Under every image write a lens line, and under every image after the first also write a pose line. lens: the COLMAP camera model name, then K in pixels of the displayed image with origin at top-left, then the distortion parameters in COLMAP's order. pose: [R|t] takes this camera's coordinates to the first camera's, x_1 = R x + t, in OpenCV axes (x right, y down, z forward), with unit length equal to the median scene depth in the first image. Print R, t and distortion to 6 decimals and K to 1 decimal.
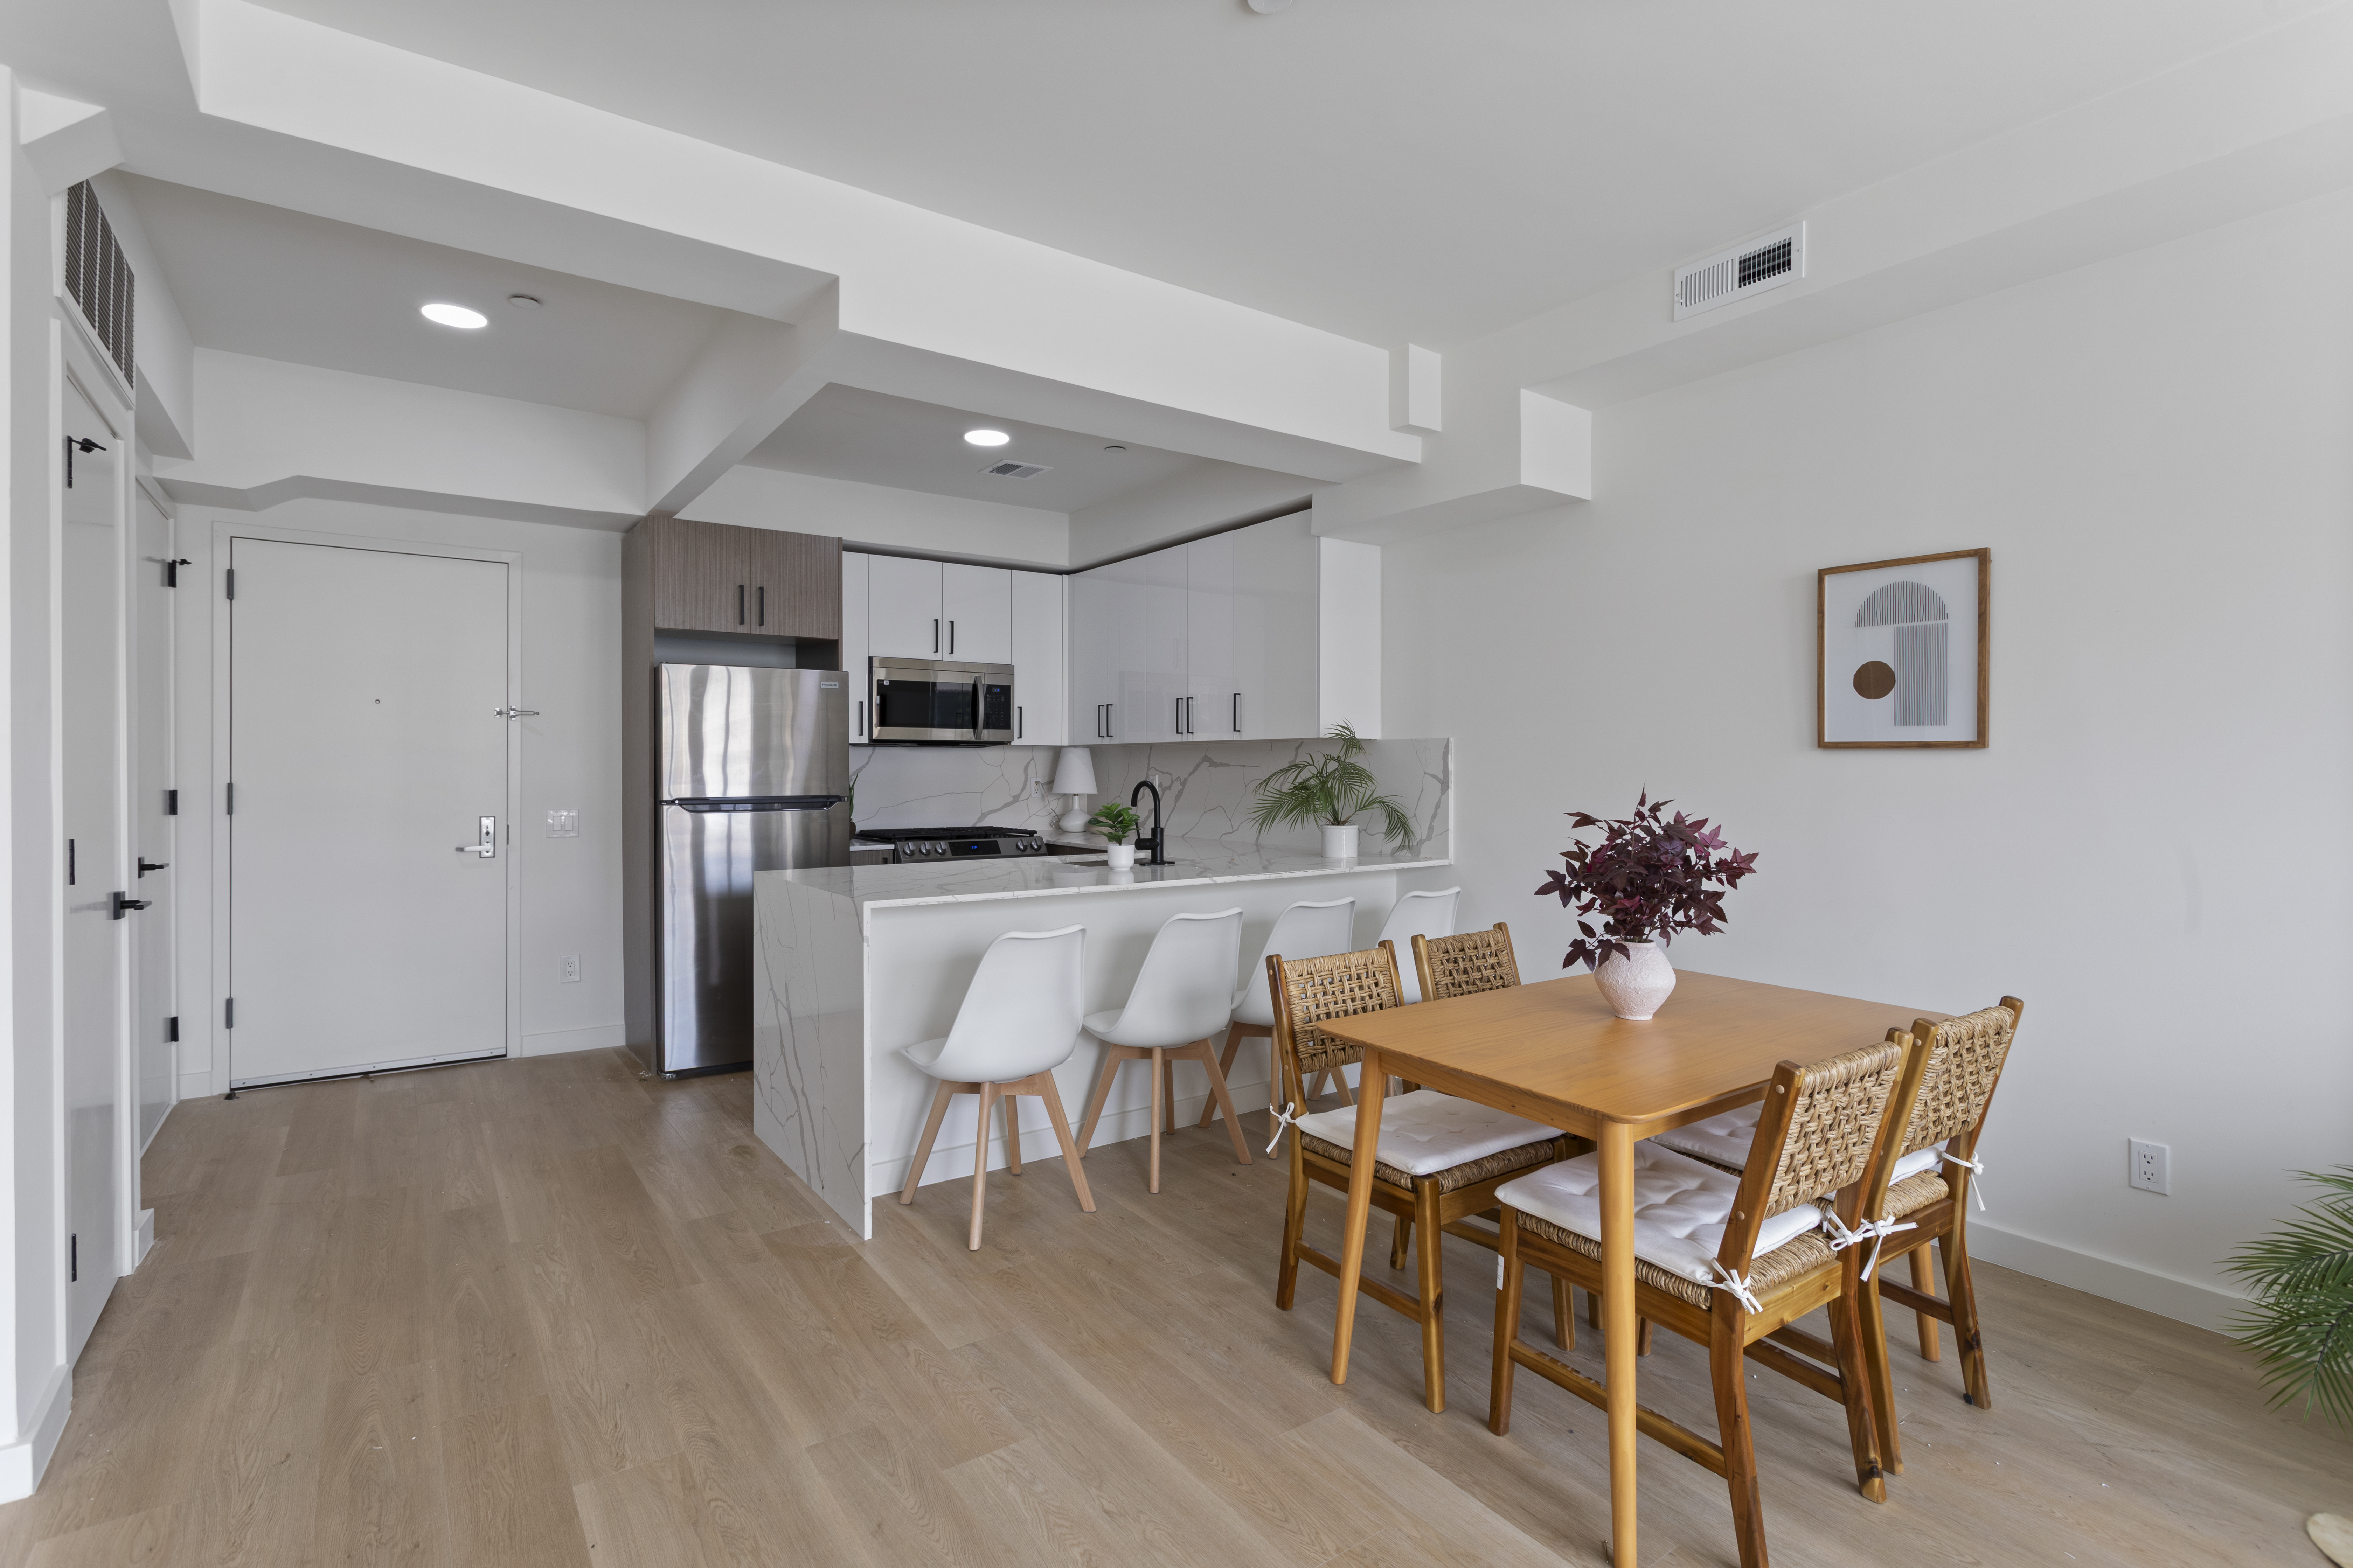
lens RADIAL K [[1122.5, 0, 1173.7], [0, 1122.5, 777.9], [0, 0, 1]] dist [0.001317, 0.001717]
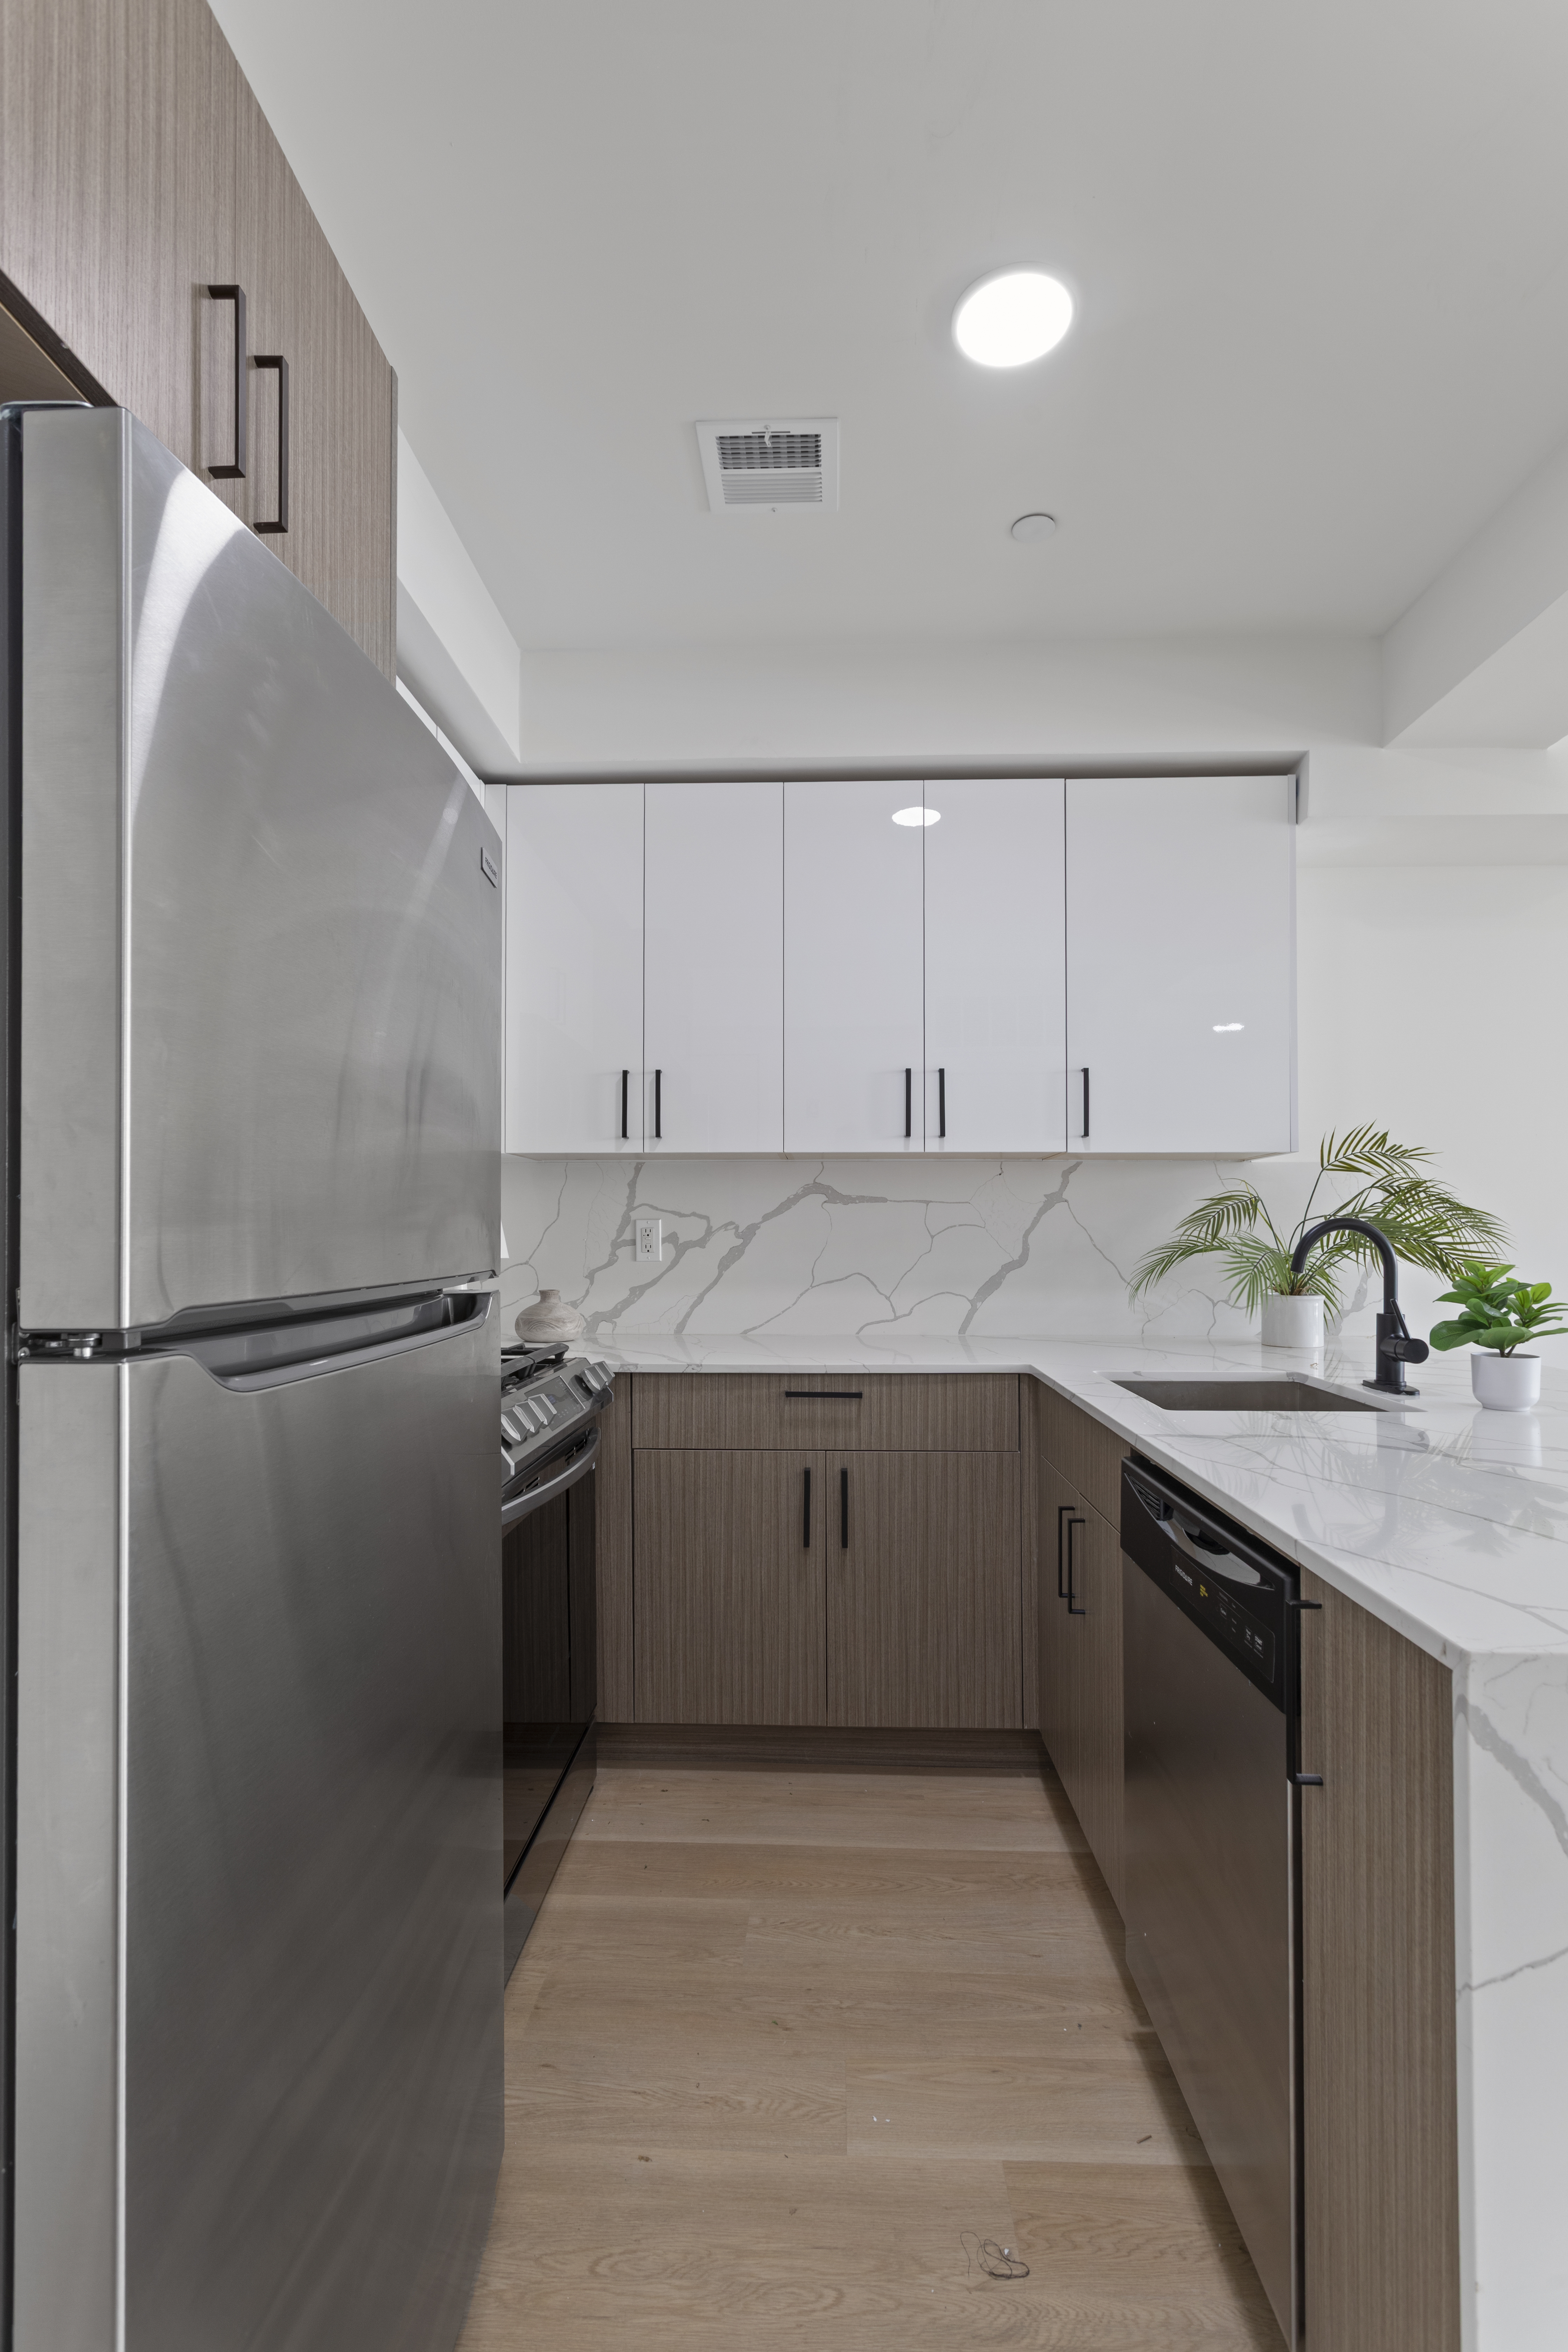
lens RADIAL K [[1122.0, 0, 797.8], [0, 1122.0, 1191.1], [0, 0, 1]] dist [0.001317, 0.001717]
pose [[0.601244, 0.024700, 0.798684, -0.477822], [0.008481, 0.999269, -0.037288, 0.005058], [-0.799021, 0.029193, 0.600595, 0.789911]]
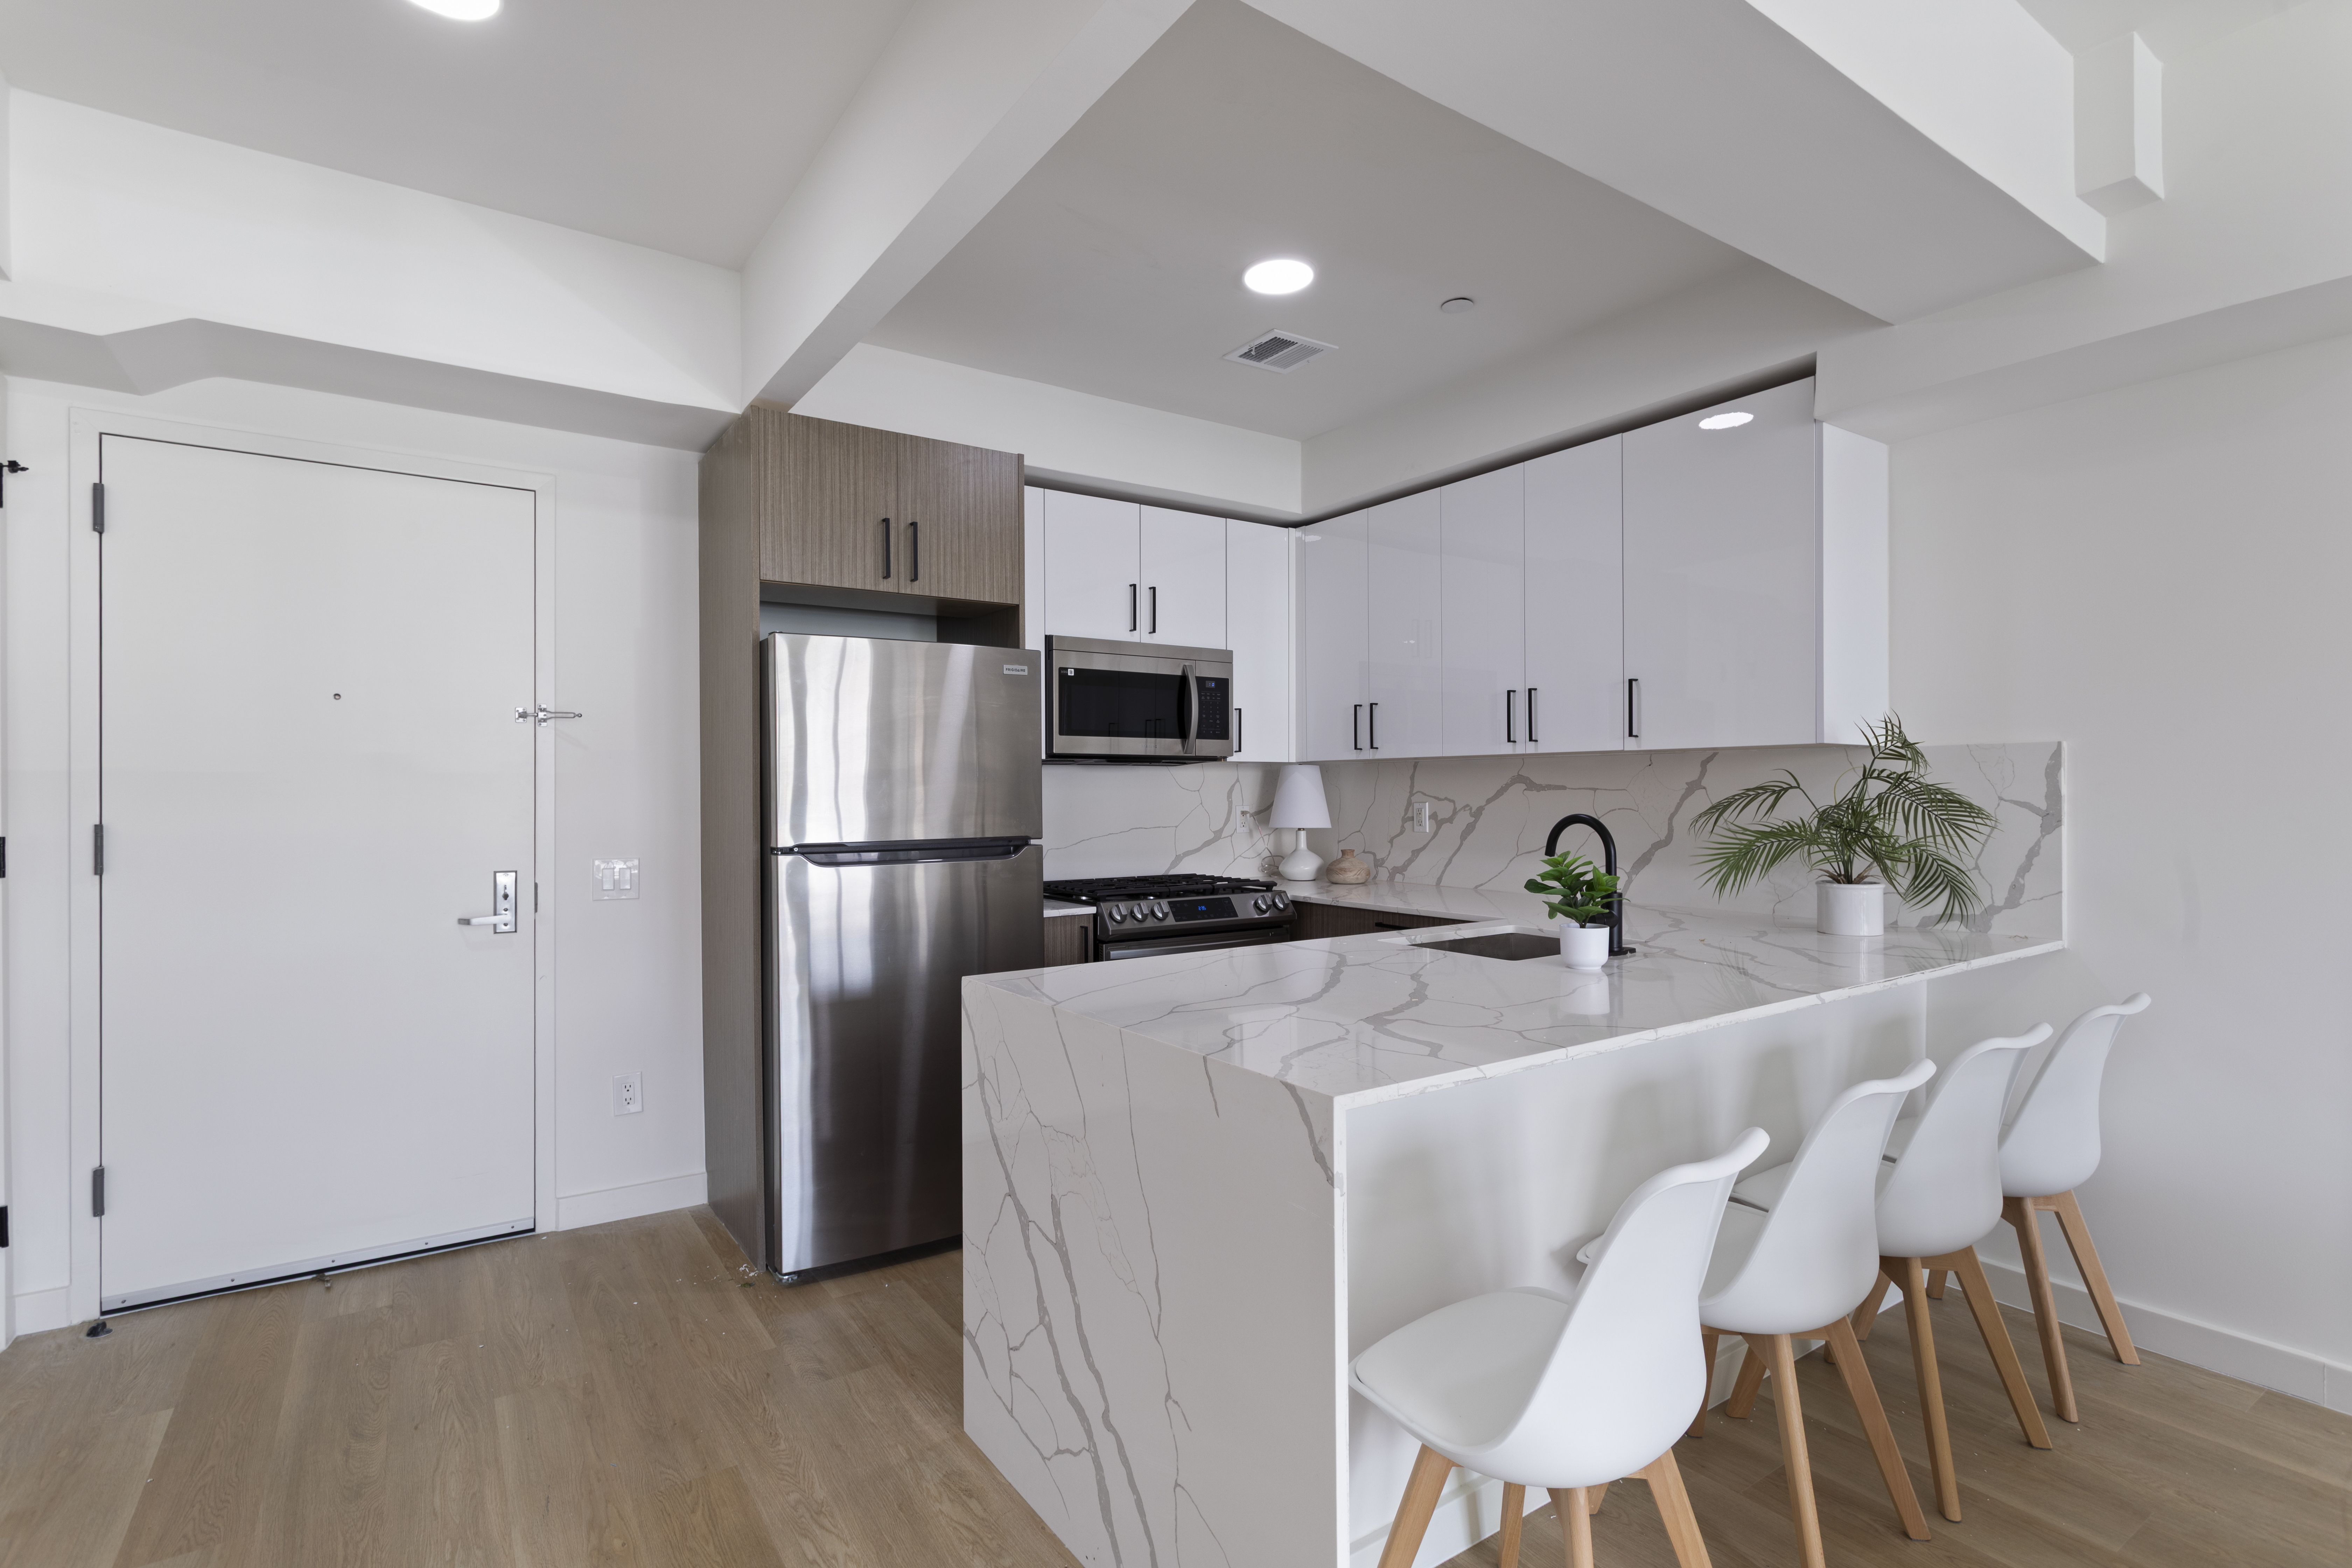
lens RADIAL K [[1122.1, 0, 1170.1], [0, 1122.1, 798.6], [0, 0, 1]] dist [0.001317, 0.001717]
pose [[0.999857, -0.005088, -0.016130, -0.207308], [0.005041, 0.999983, -0.002982, -0.004707], [0.016145, 0.002901, 0.999865, 0.342629]]
